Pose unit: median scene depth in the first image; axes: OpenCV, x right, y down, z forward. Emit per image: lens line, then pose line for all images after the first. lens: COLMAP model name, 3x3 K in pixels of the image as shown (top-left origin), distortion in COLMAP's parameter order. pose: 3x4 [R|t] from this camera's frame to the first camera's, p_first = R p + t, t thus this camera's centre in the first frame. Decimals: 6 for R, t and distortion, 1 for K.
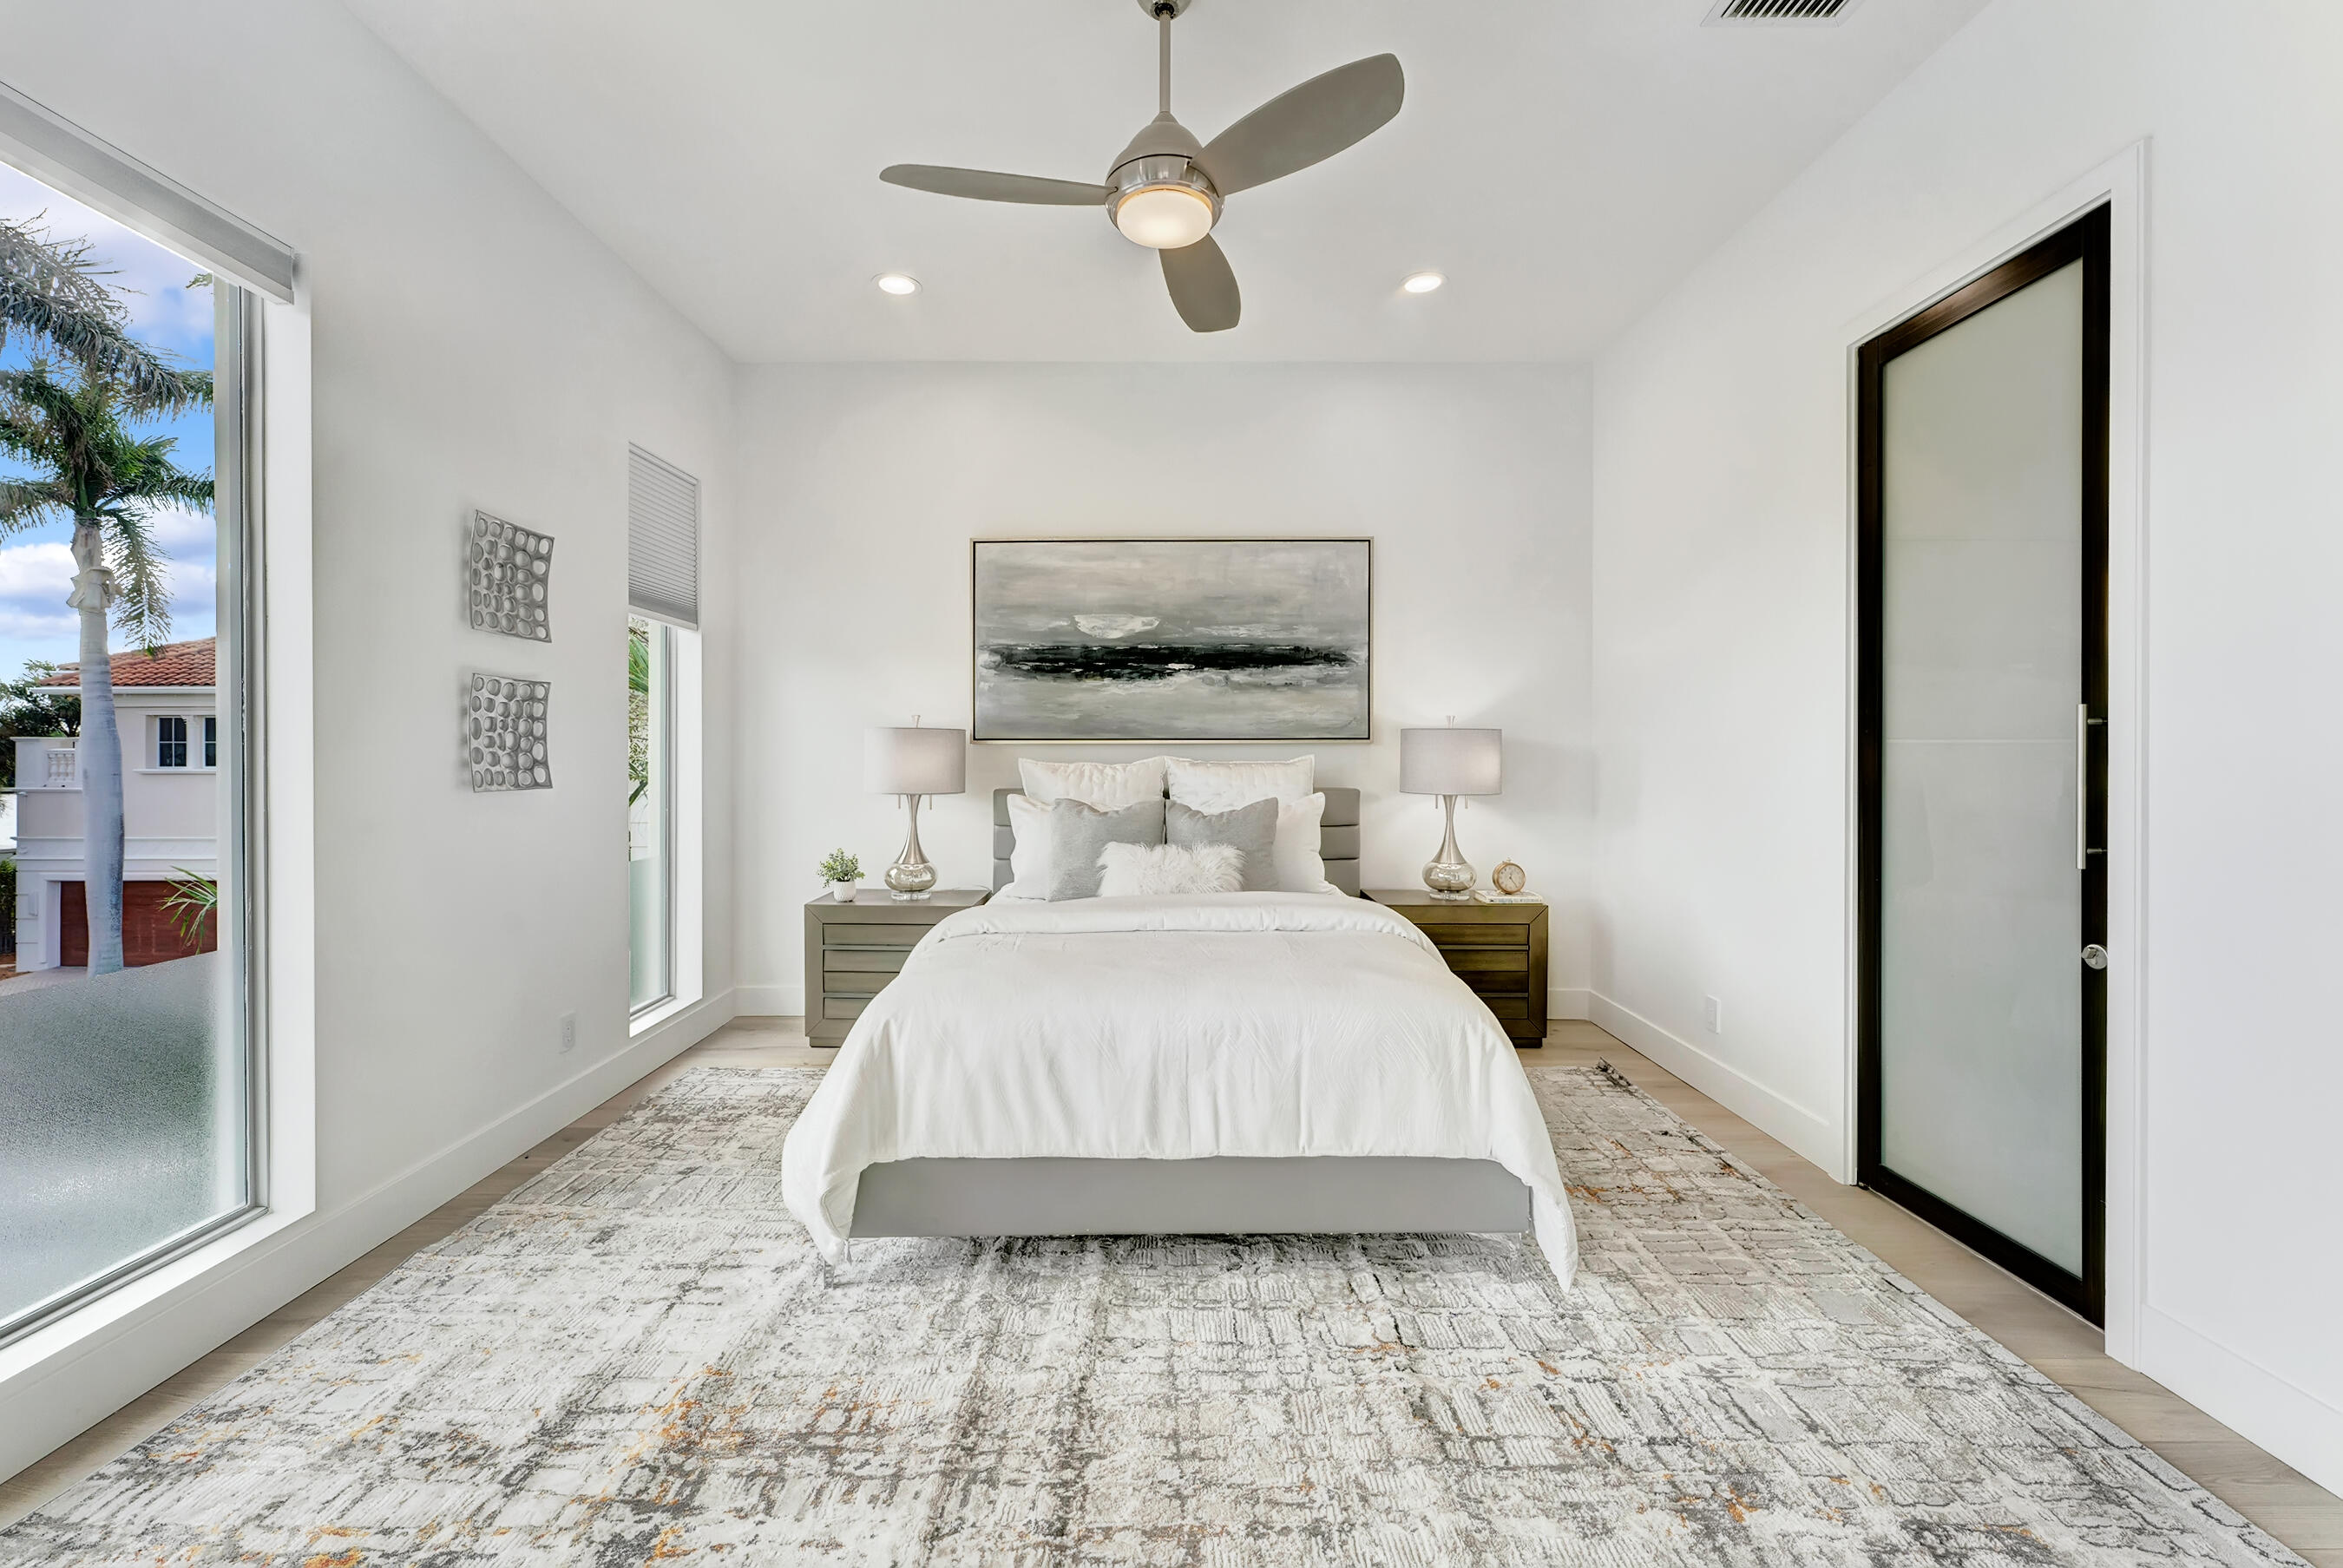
lens RADIAL K [[950.8, 0, 1163.5], [0, 950.8, 764.5], [0, 0, 1]] dist [0.002876, -0.000558]
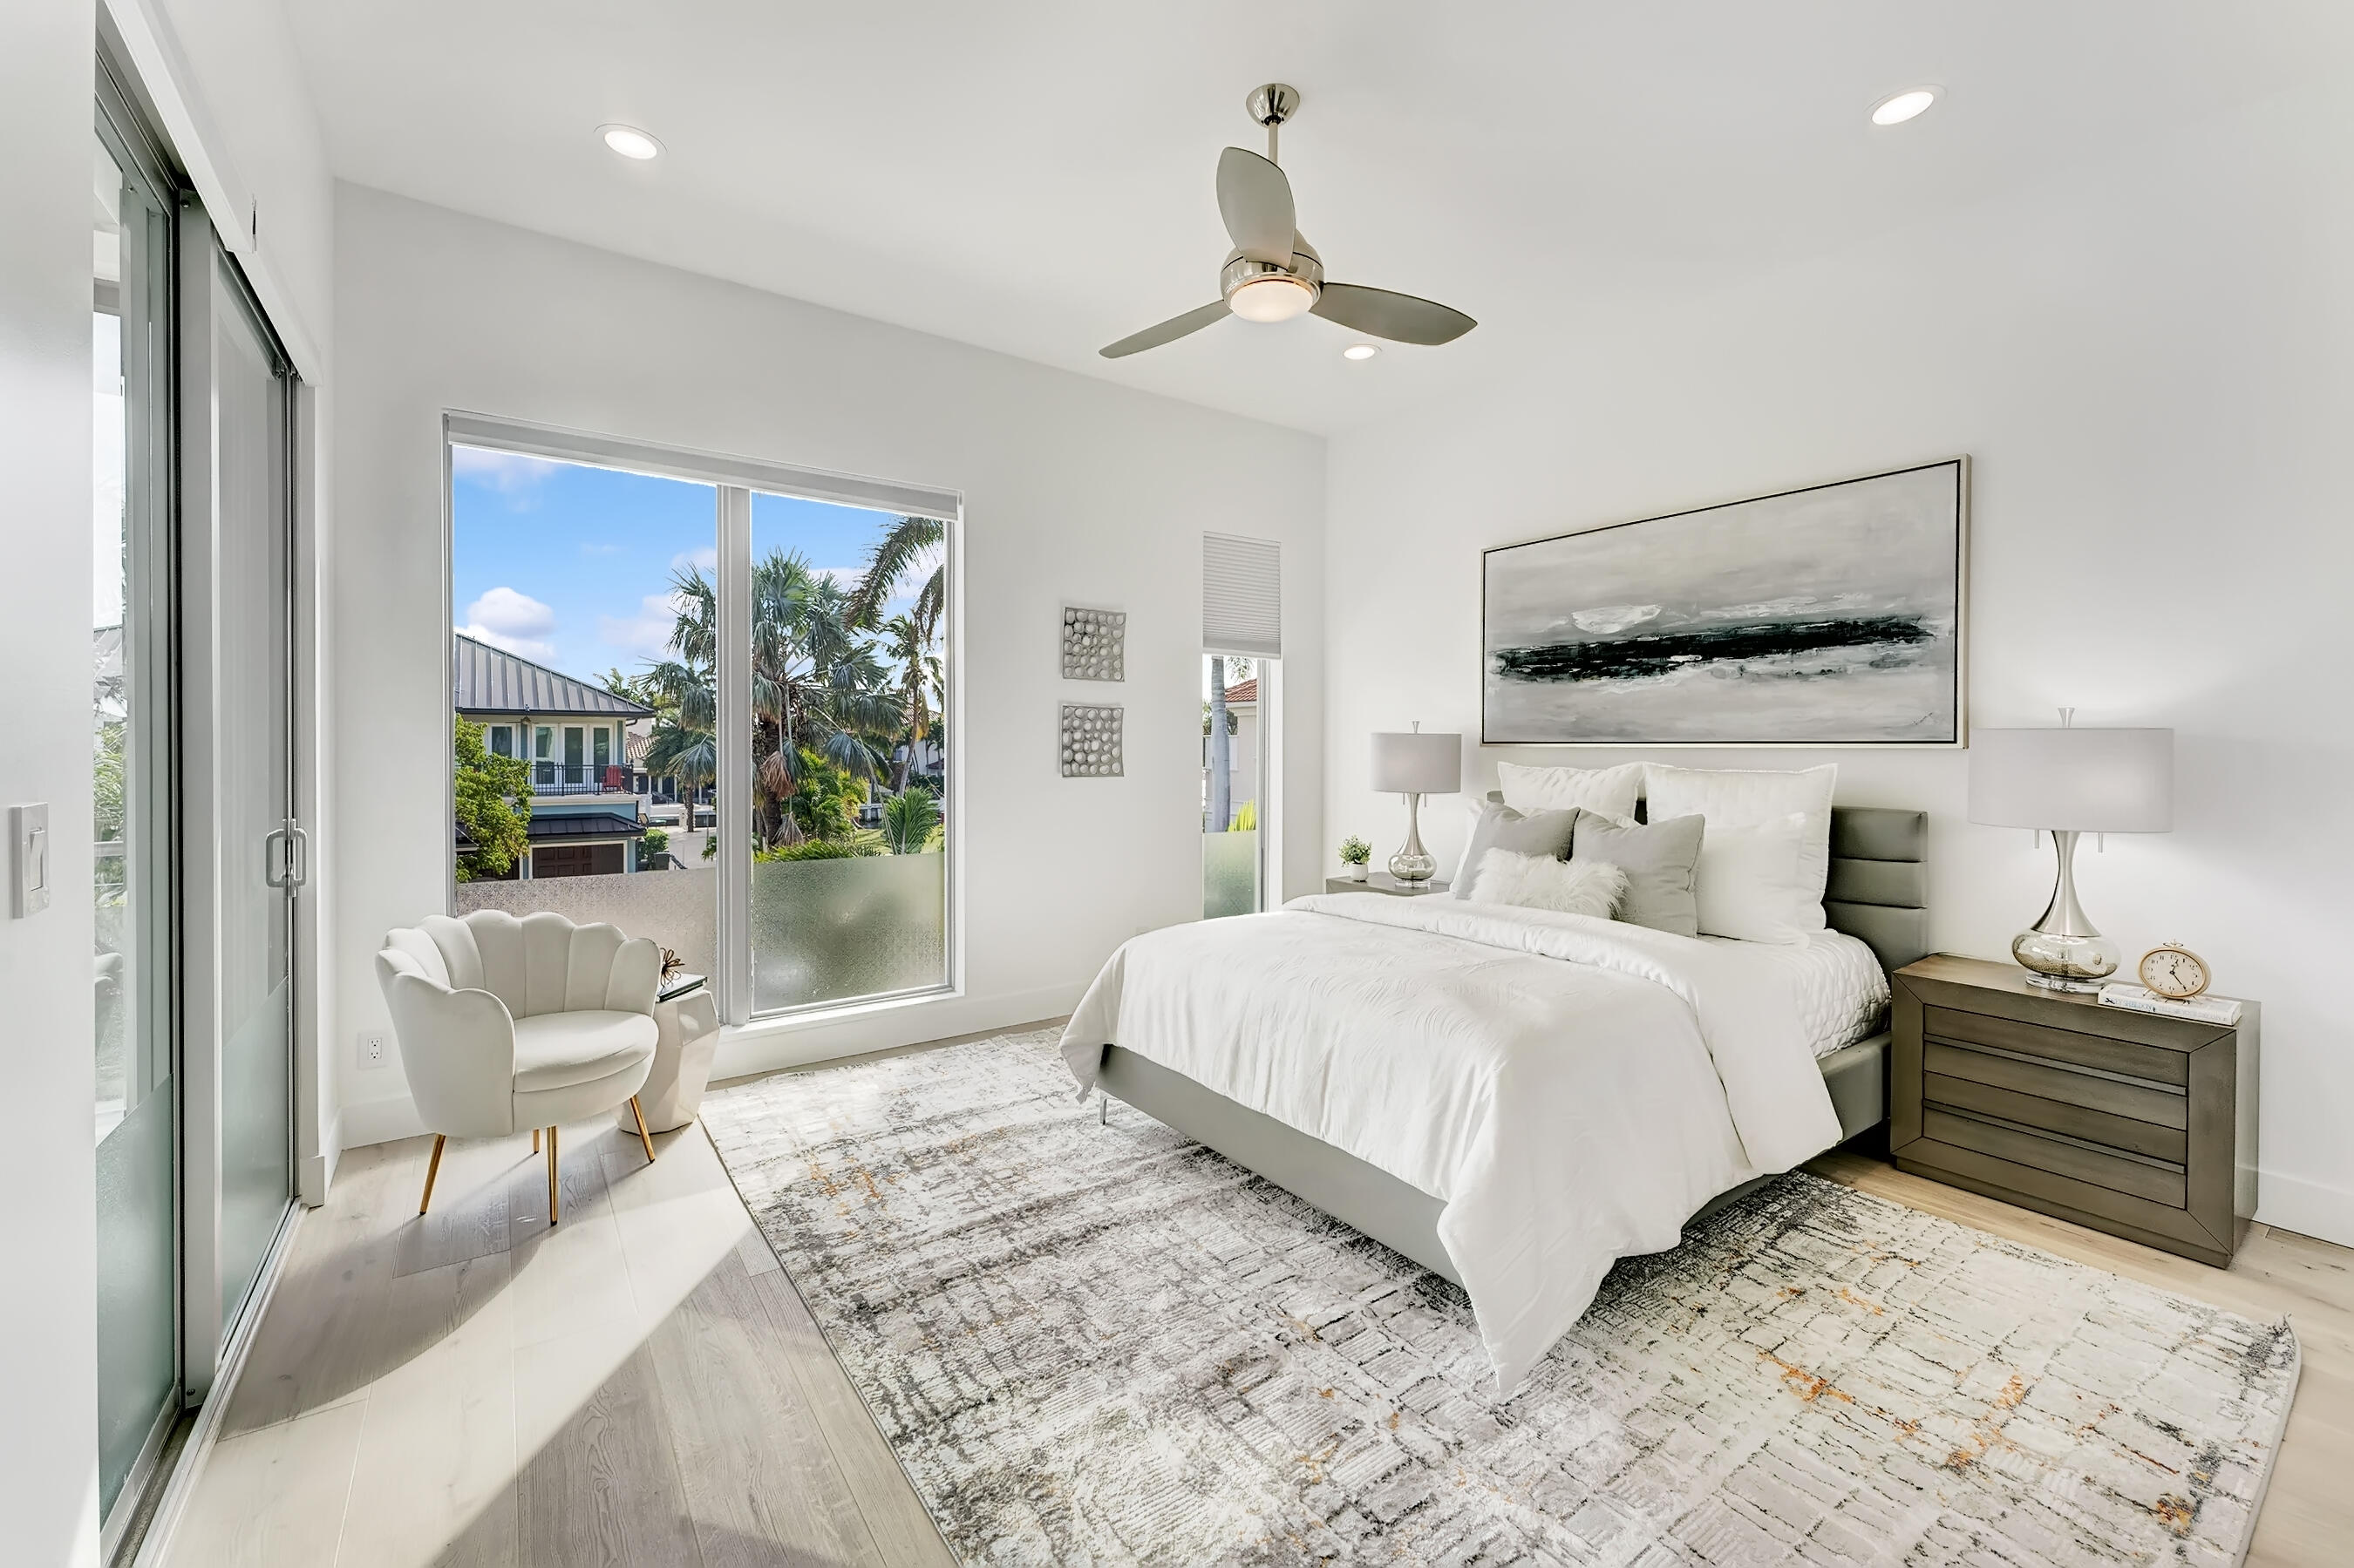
lens RADIAL K [[955.2, 0, 1172.8], [0, 955.2, 761.8], [0, 0, 1]] dist [0.002876, -0.000558]
pose [[0.583806, 0.018270, -0.811688, 0.661470], [-0.015423, 0.999816, 0.011412, -0.017349], [0.811747, 0.005857, 0.583980, 0.169336]]
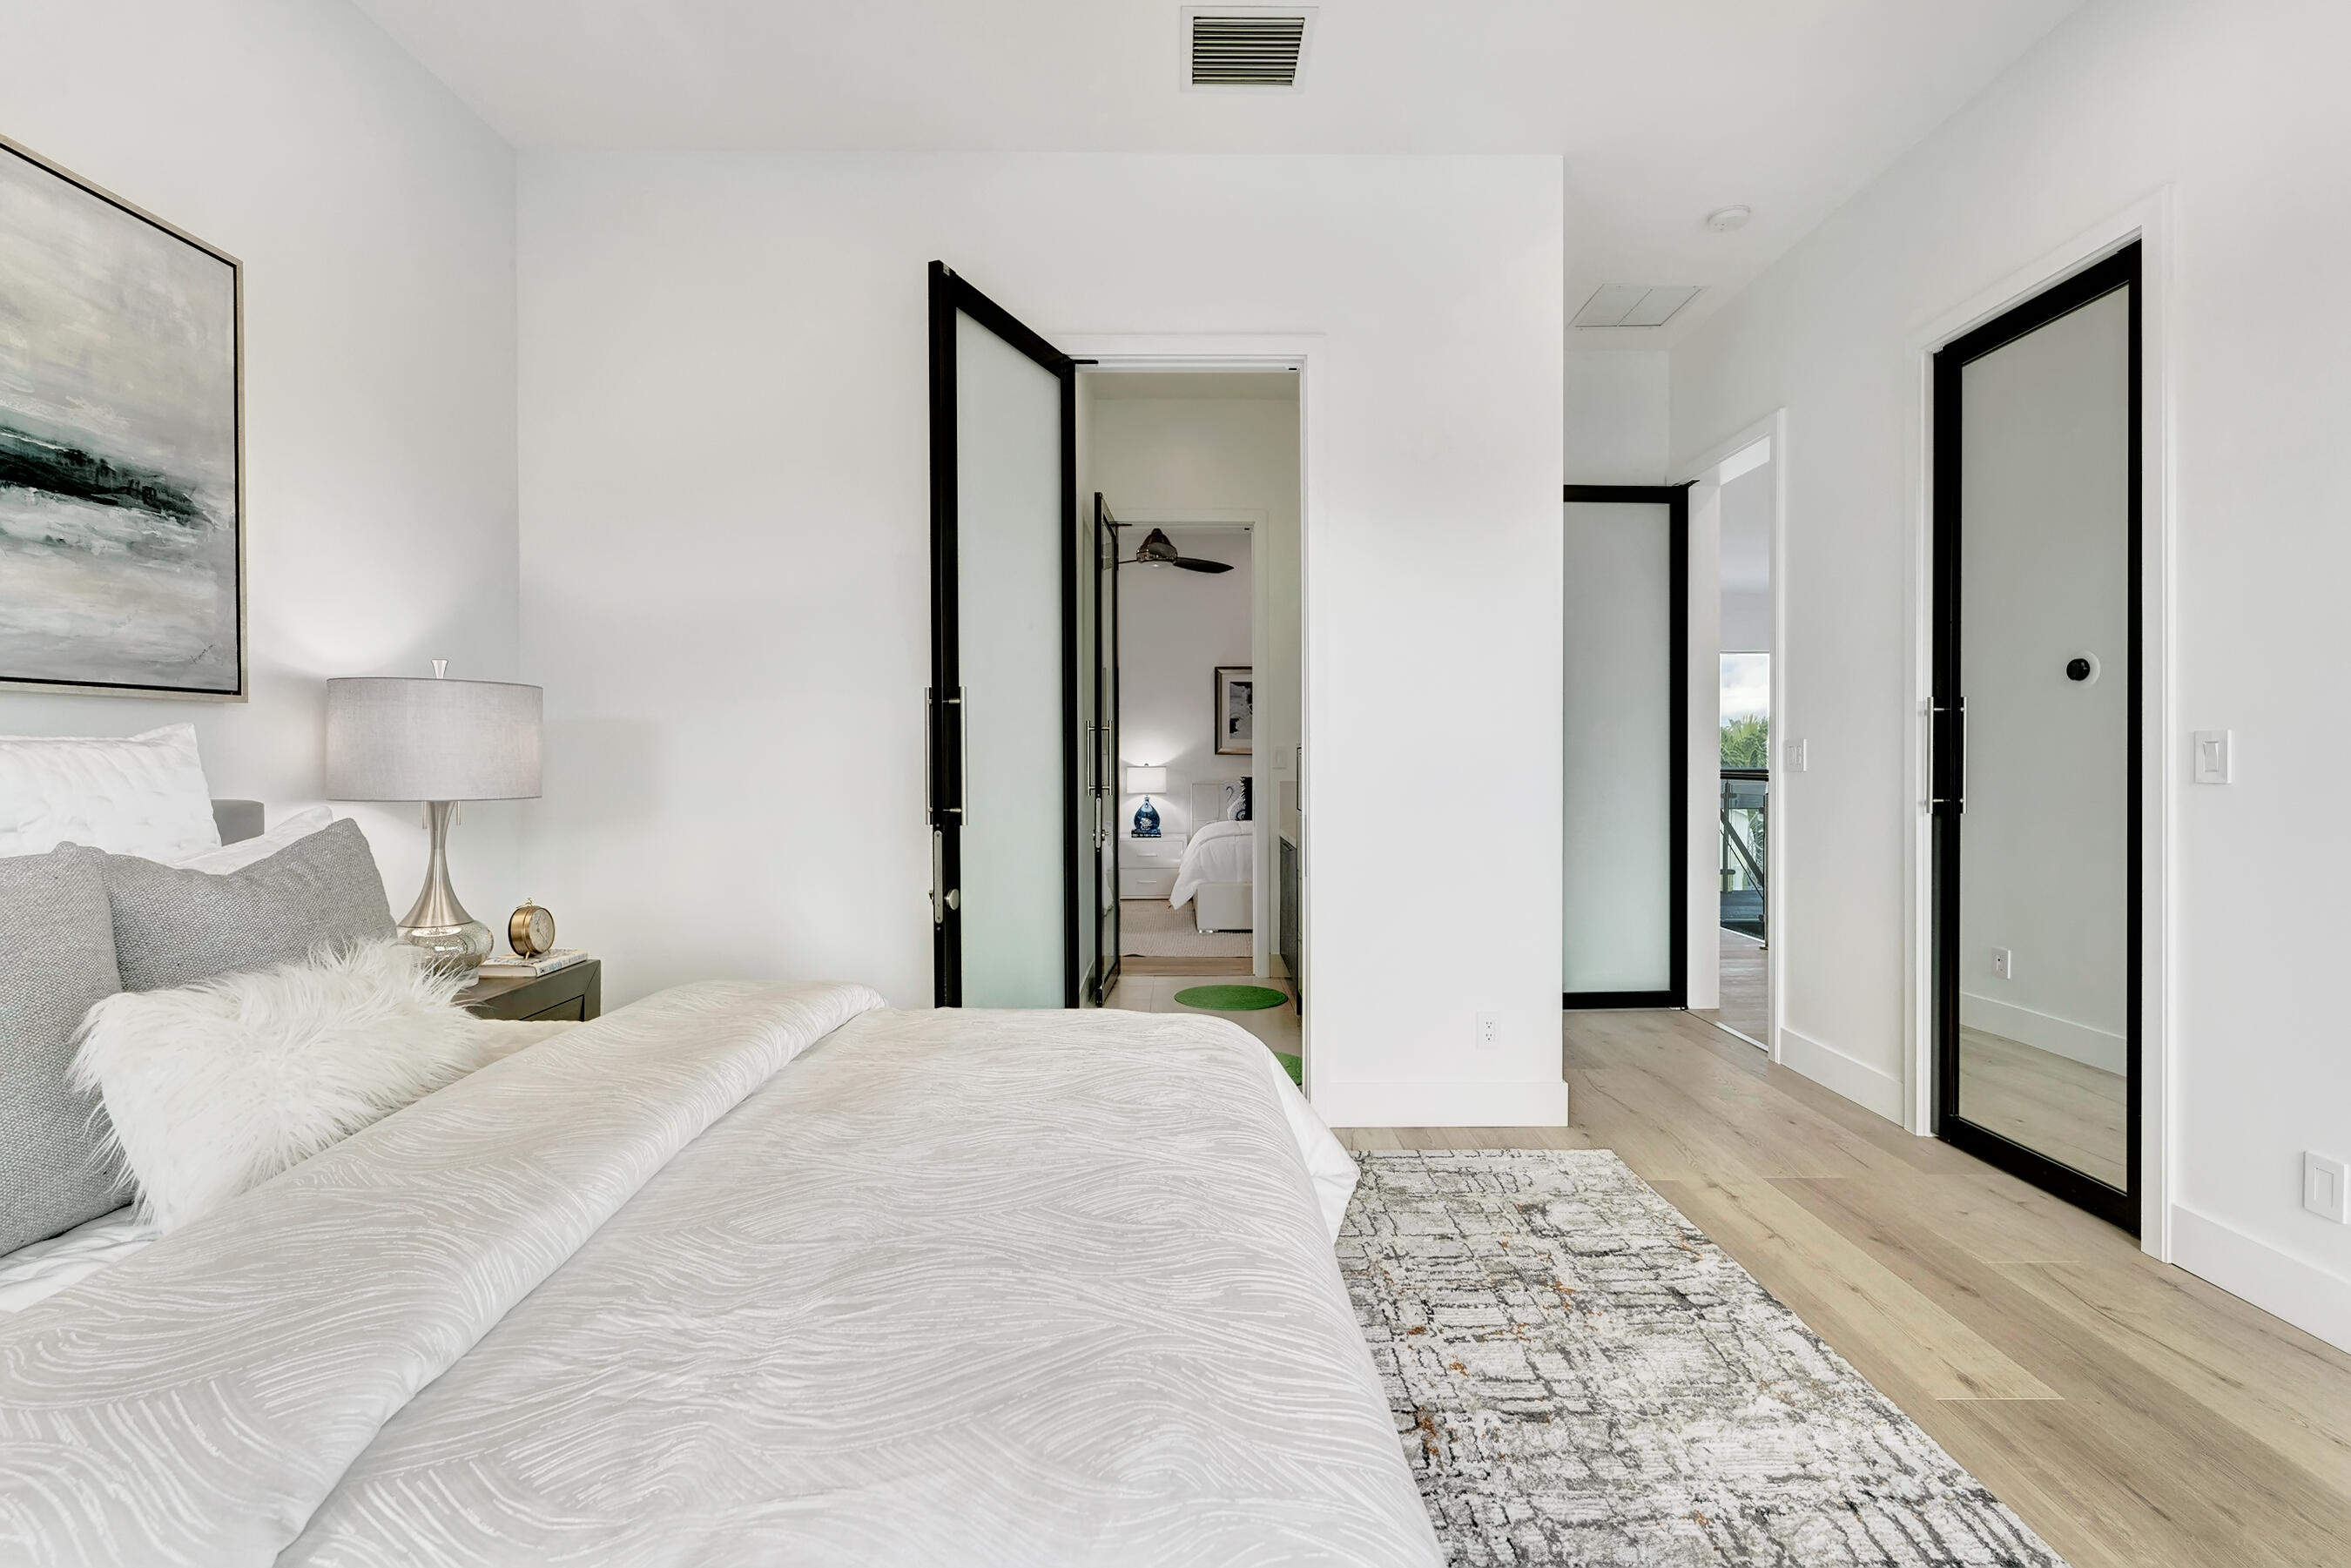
lens RADIAL K [[1107.3, 0, 1180.5], [0, 1107.3, 737.2], [0, 0, 1]] dist [0.006924, 0.001336]
pose [[-0.018103, 0.007821, 0.999806, -0.484884], [0.018295, 0.999805, -0.007490, 0.010238], [-0.999669, 0.018156, -0.018242, 0.804197]]
